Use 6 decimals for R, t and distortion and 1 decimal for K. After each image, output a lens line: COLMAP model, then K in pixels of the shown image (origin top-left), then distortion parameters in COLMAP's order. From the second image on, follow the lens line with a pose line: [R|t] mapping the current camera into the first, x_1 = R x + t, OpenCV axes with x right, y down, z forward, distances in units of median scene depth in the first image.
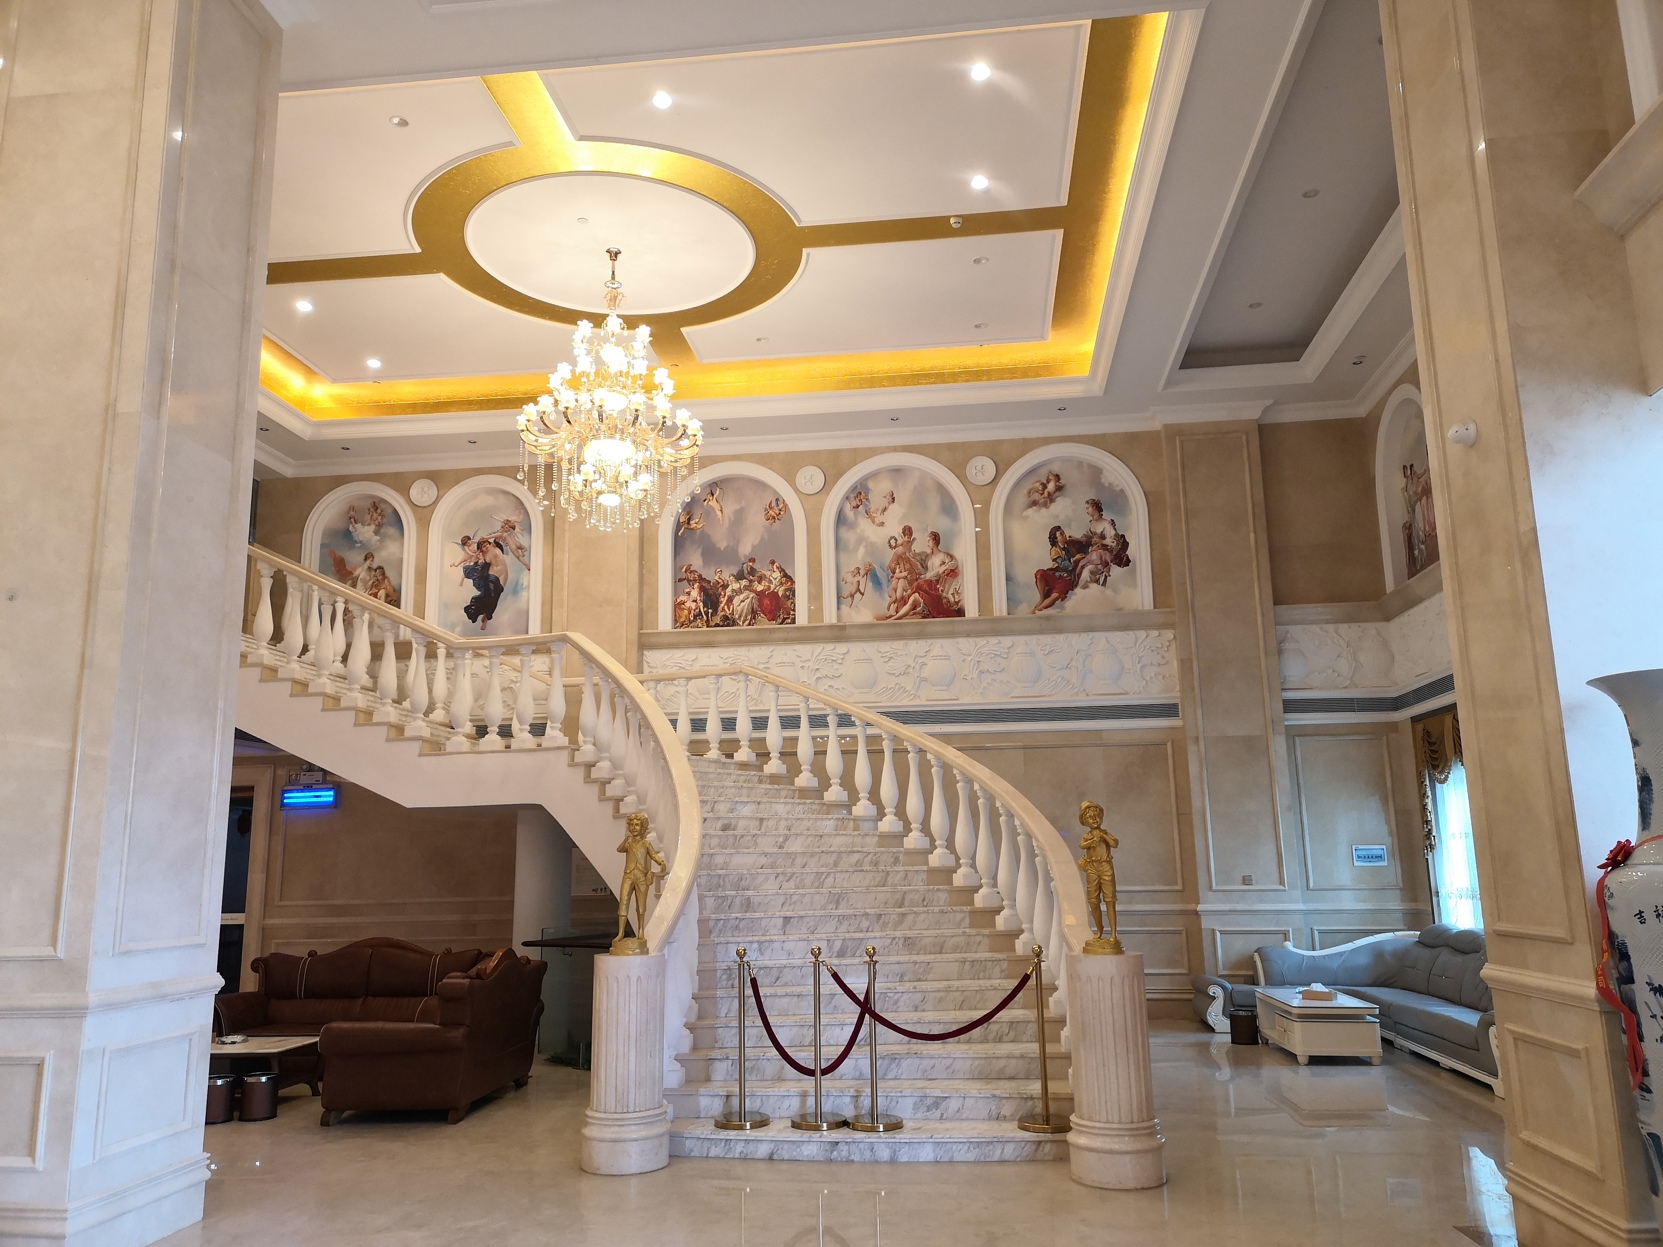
lens RADIAL K [[1238.0, 0, 831.5], [0, 1238.0, 623.5], [0, 0, 1]] dist [0.007758, 0.001970]
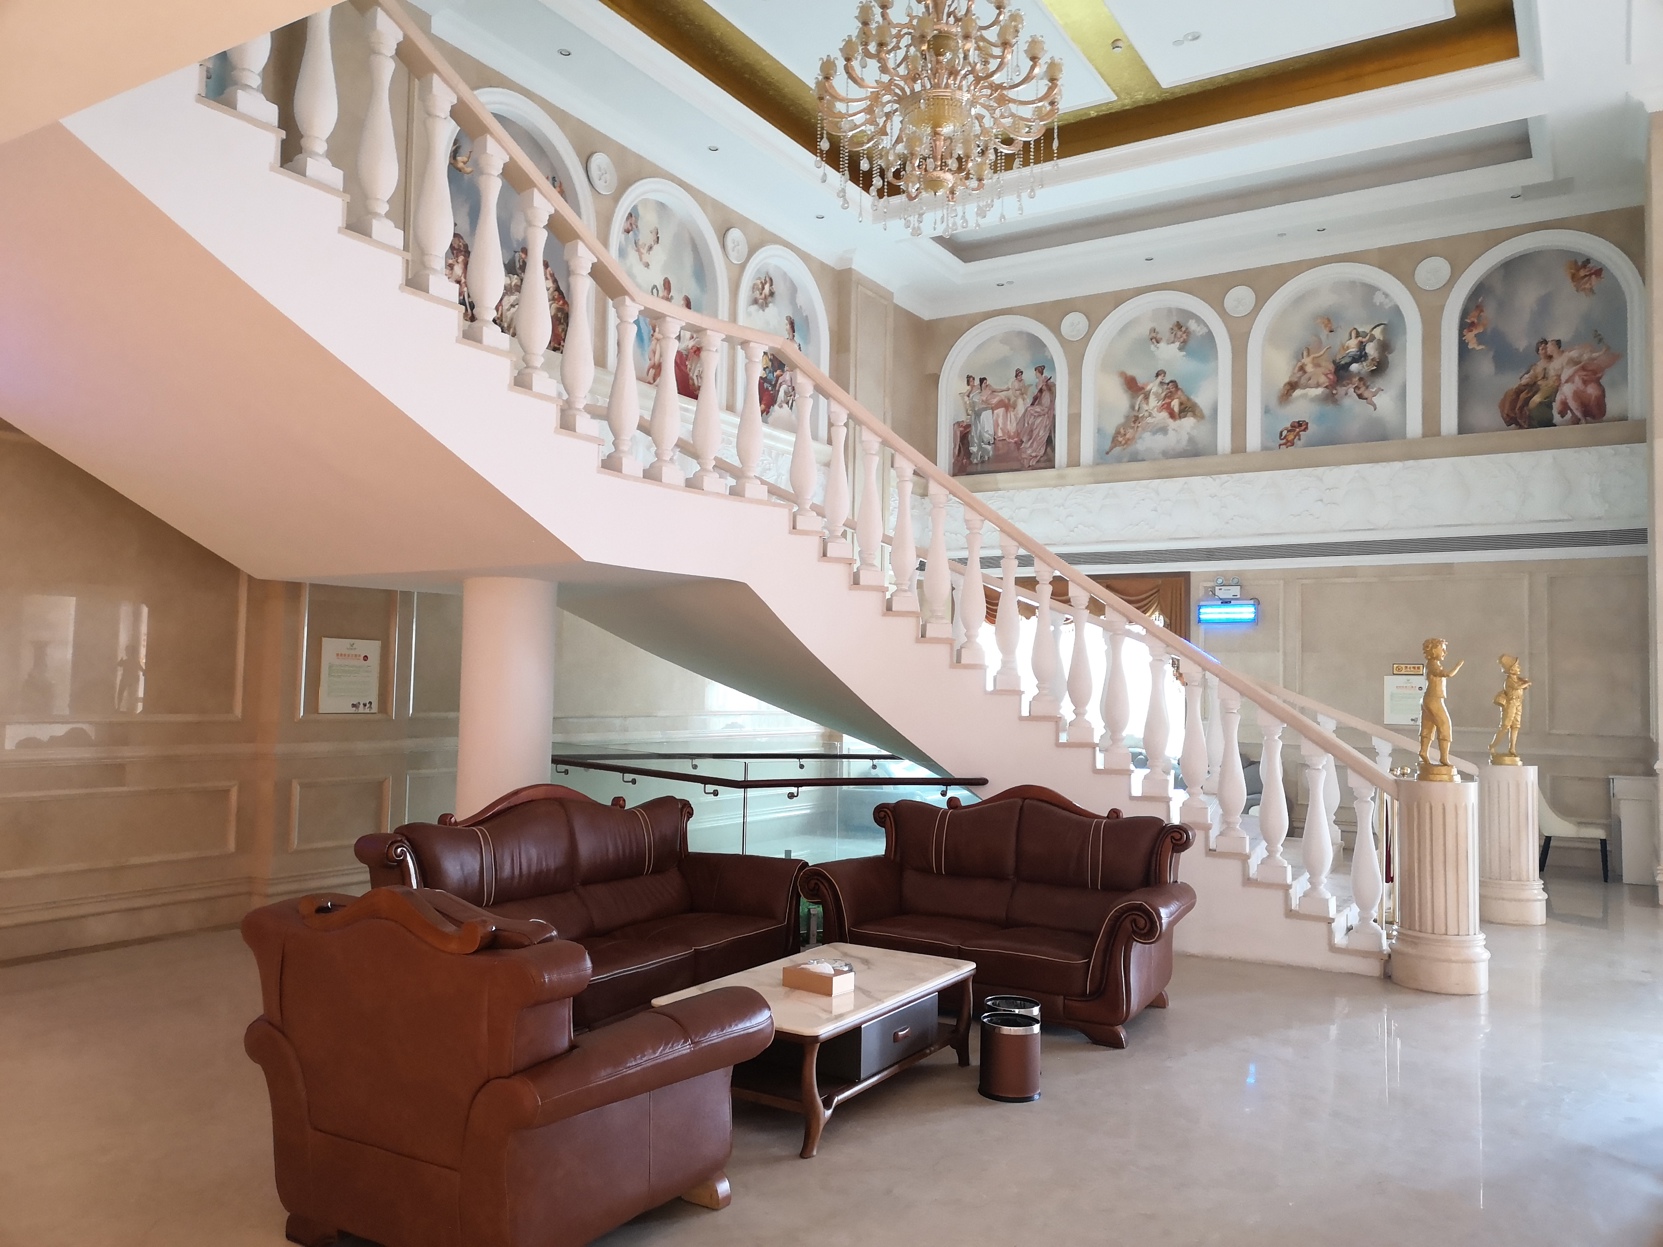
lens RADIAL K [[1238.0, 0, 831.5], [0, 1238.0, 623.5], [0, 0, 1]] dist [0.007758, 0.001970]
pose [[0.412852, 0.073469, 0.907830, -0.631841], [-0.216841, 0.976010, 0.019626, 0.106546], [-0.884609, -0.204958, 0.418878, 0.516059]]
